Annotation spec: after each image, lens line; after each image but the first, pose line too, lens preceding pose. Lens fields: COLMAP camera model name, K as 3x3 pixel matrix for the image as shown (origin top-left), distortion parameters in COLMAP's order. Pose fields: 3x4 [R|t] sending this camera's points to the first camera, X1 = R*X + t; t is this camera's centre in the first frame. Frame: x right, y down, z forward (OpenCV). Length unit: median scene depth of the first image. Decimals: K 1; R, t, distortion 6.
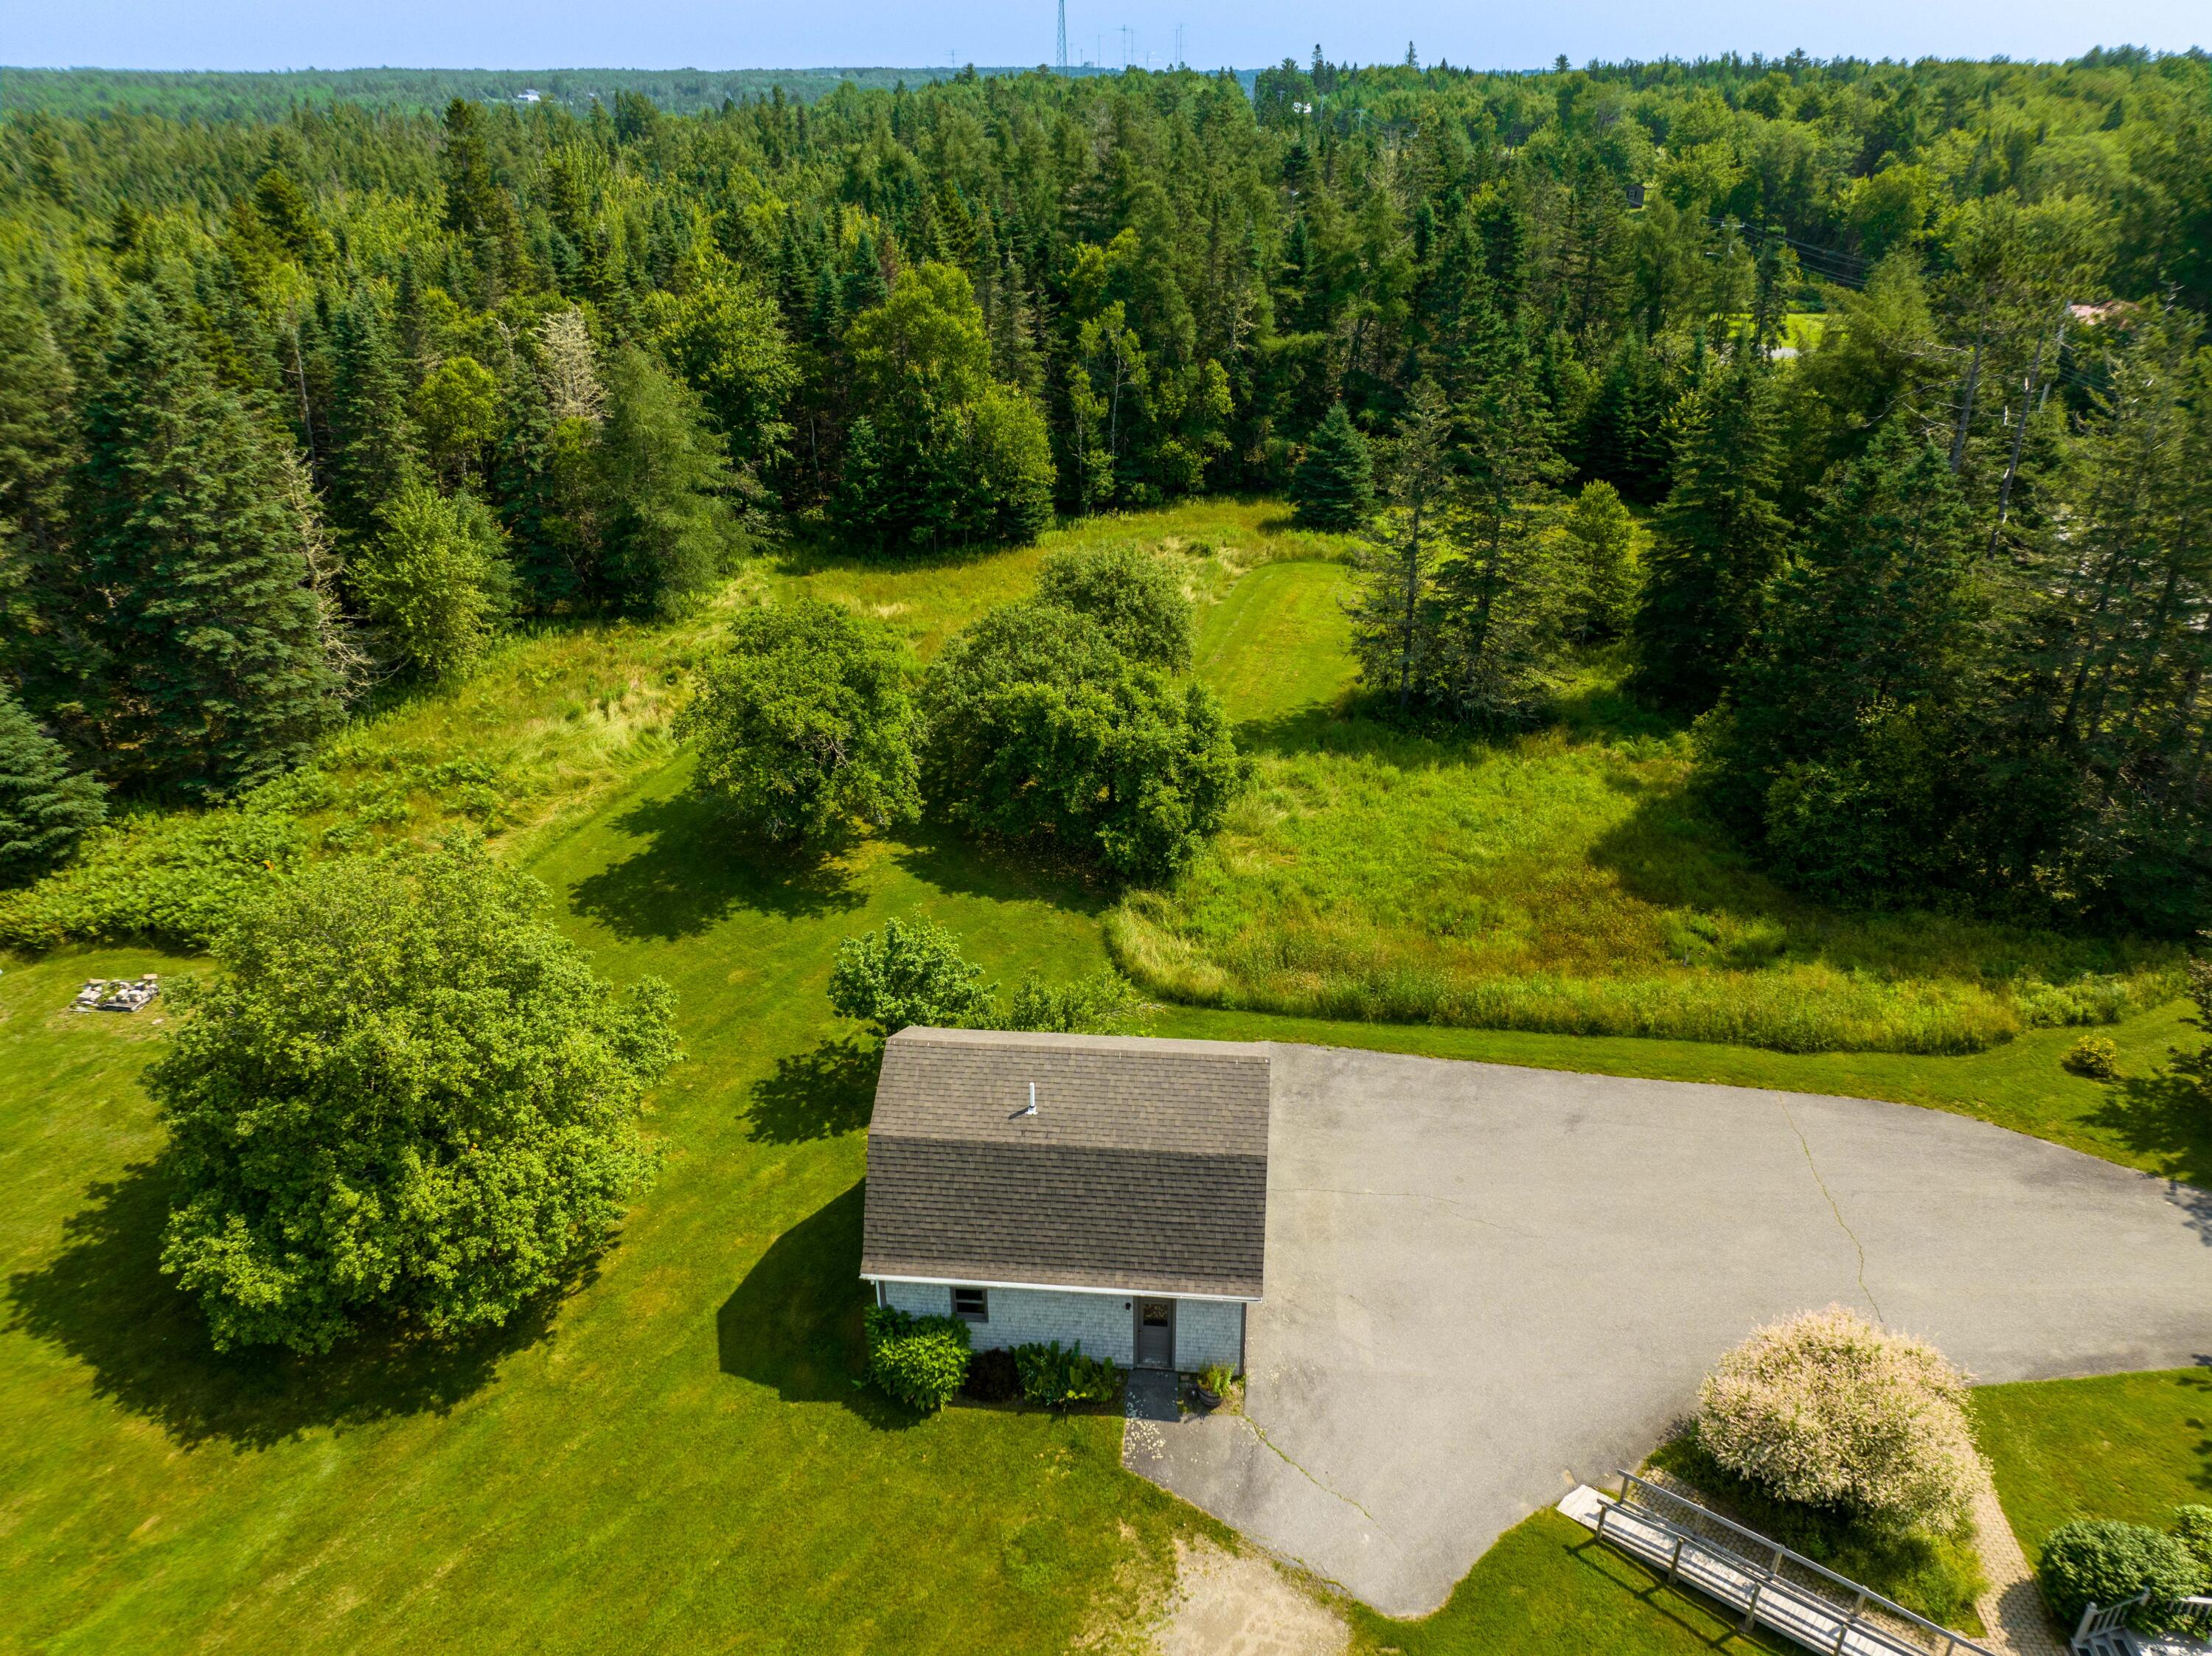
lens RADIAL K [[1612.2, 0, 1112.1], [0, 1612.2, 748.3], [0, 0, 1]] dist [-0.023007, -0.000409]
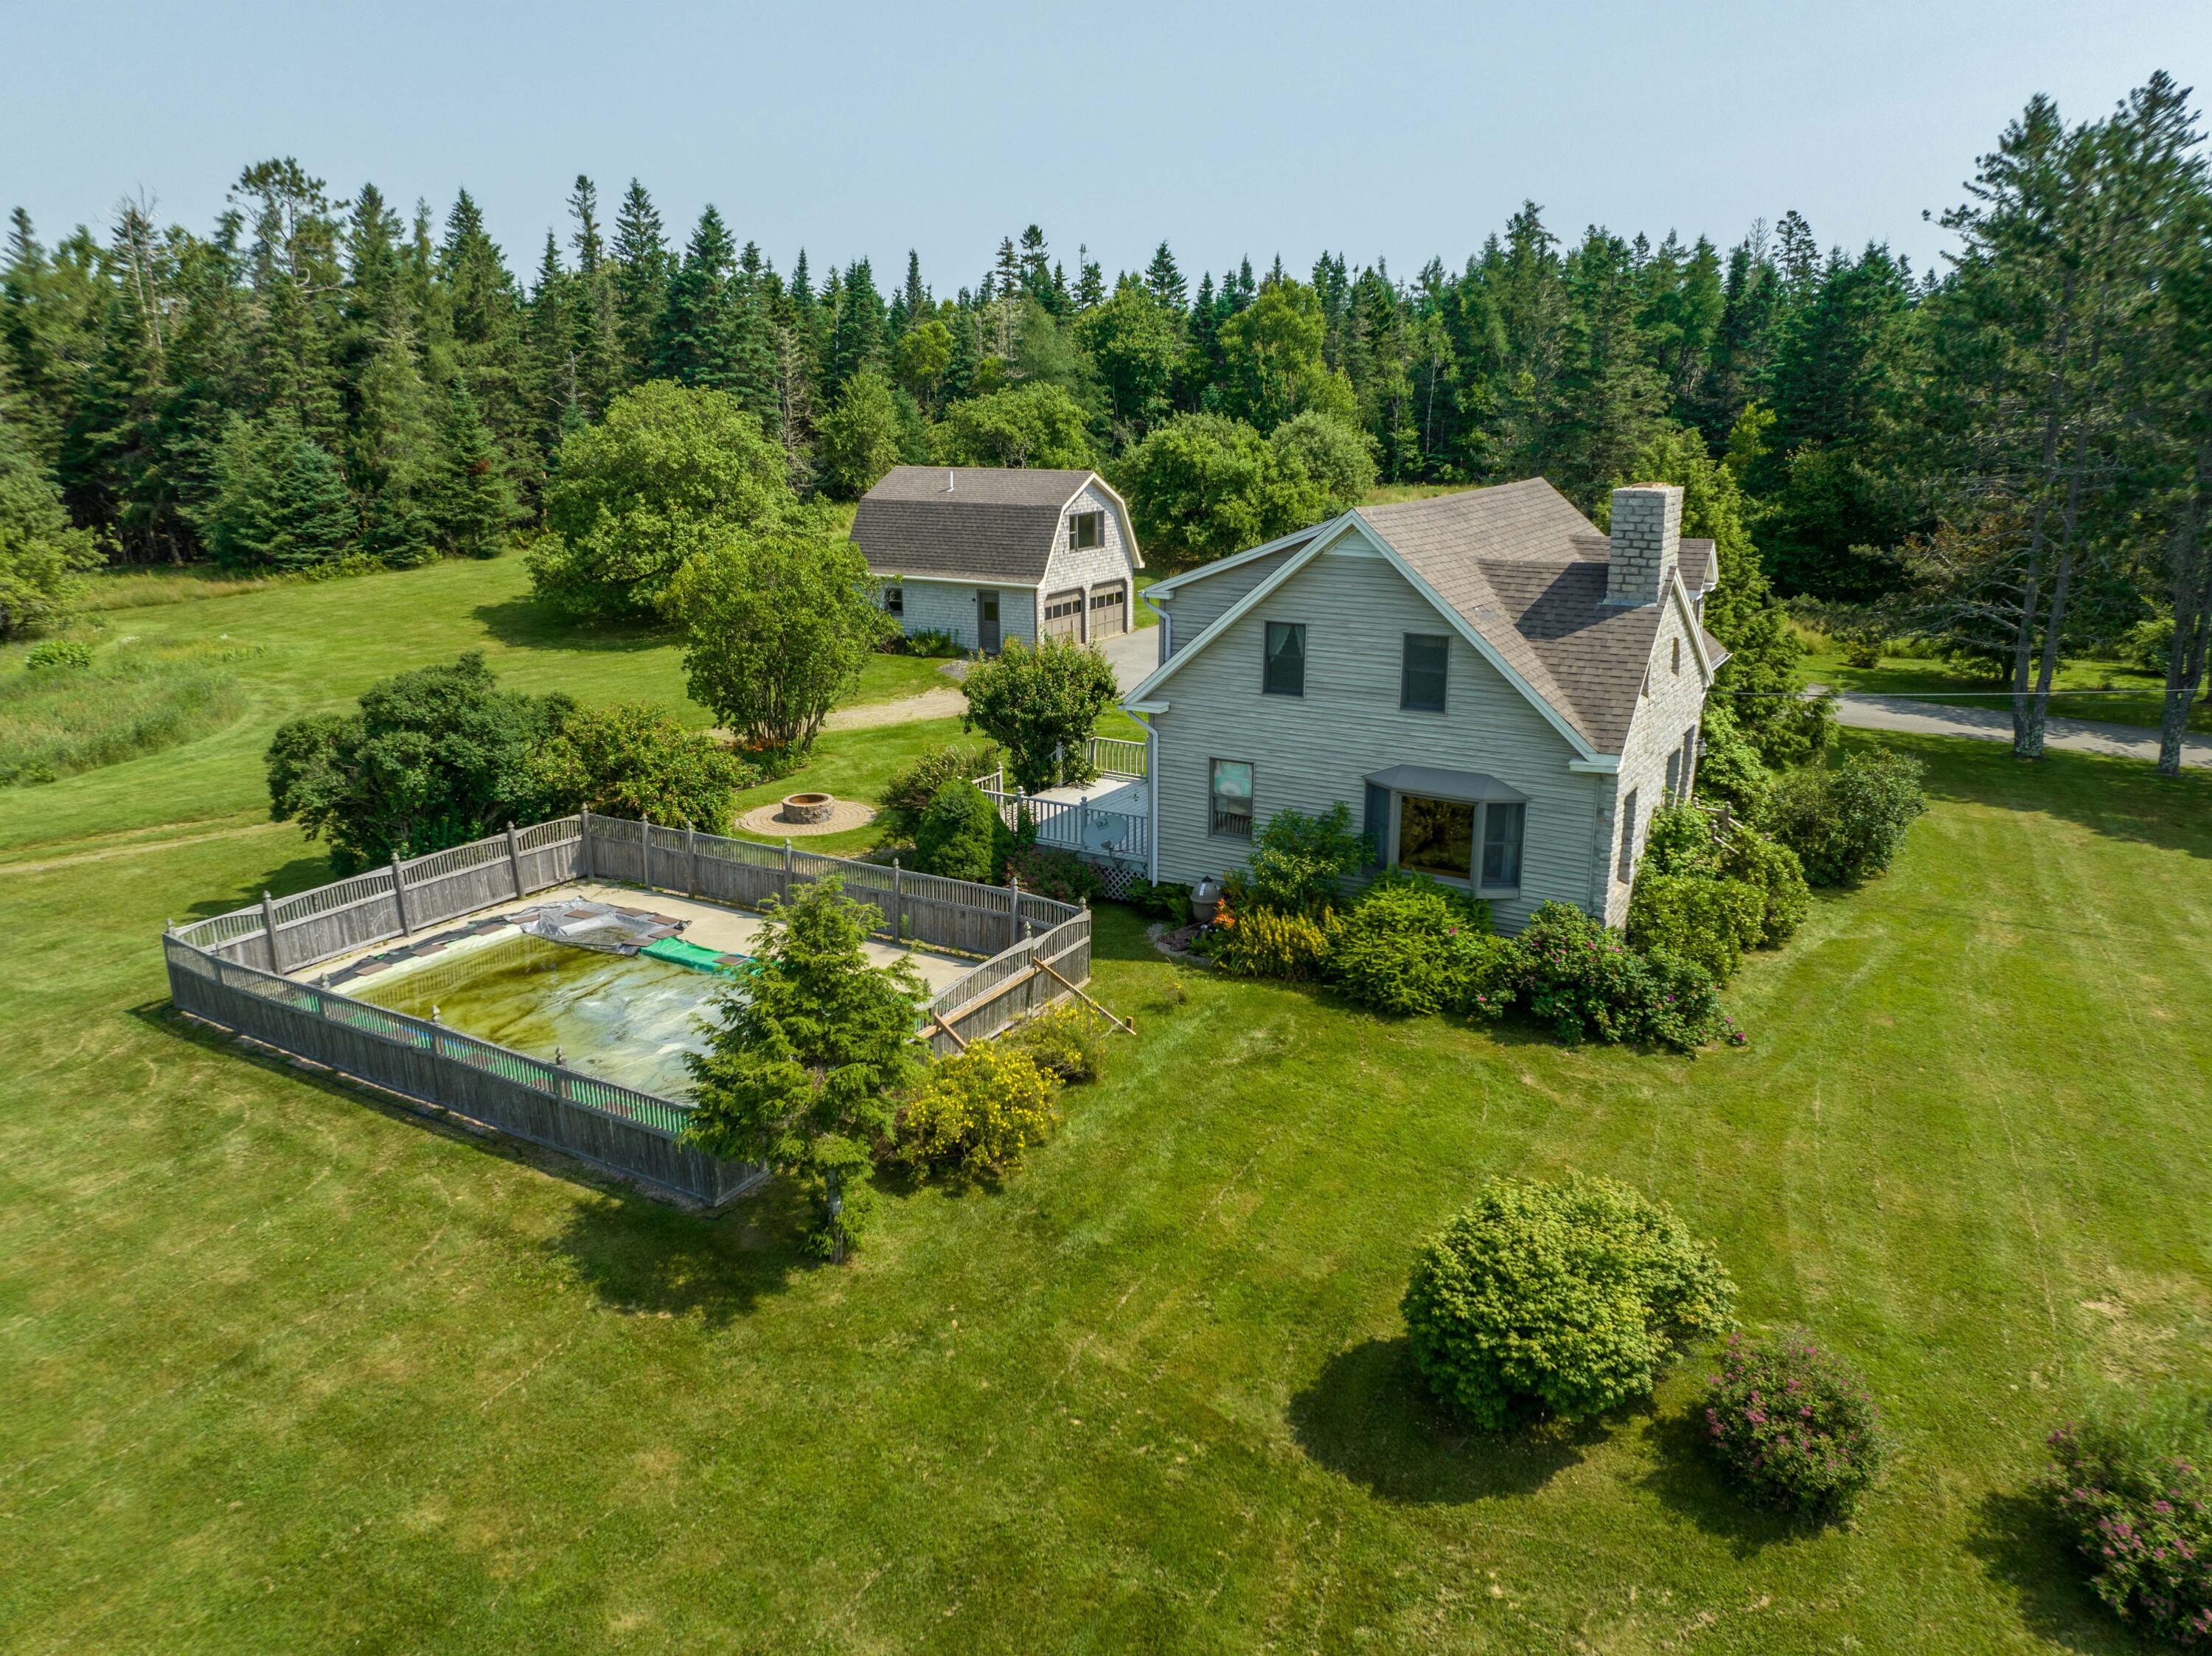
lens RADIAL K [[1555.0, 0, 1106.0], [0, 1555.0, 828.0], [0, 0, 1]] dist [-0.043289, 0.011138]
pose [[0.907720, 0.108523, -0.405298, 0.589024], [-0.158795, 0.982975, -0.092440, 0.522245], [0.388366, 0.148268, 0.909499, -0.243651]]
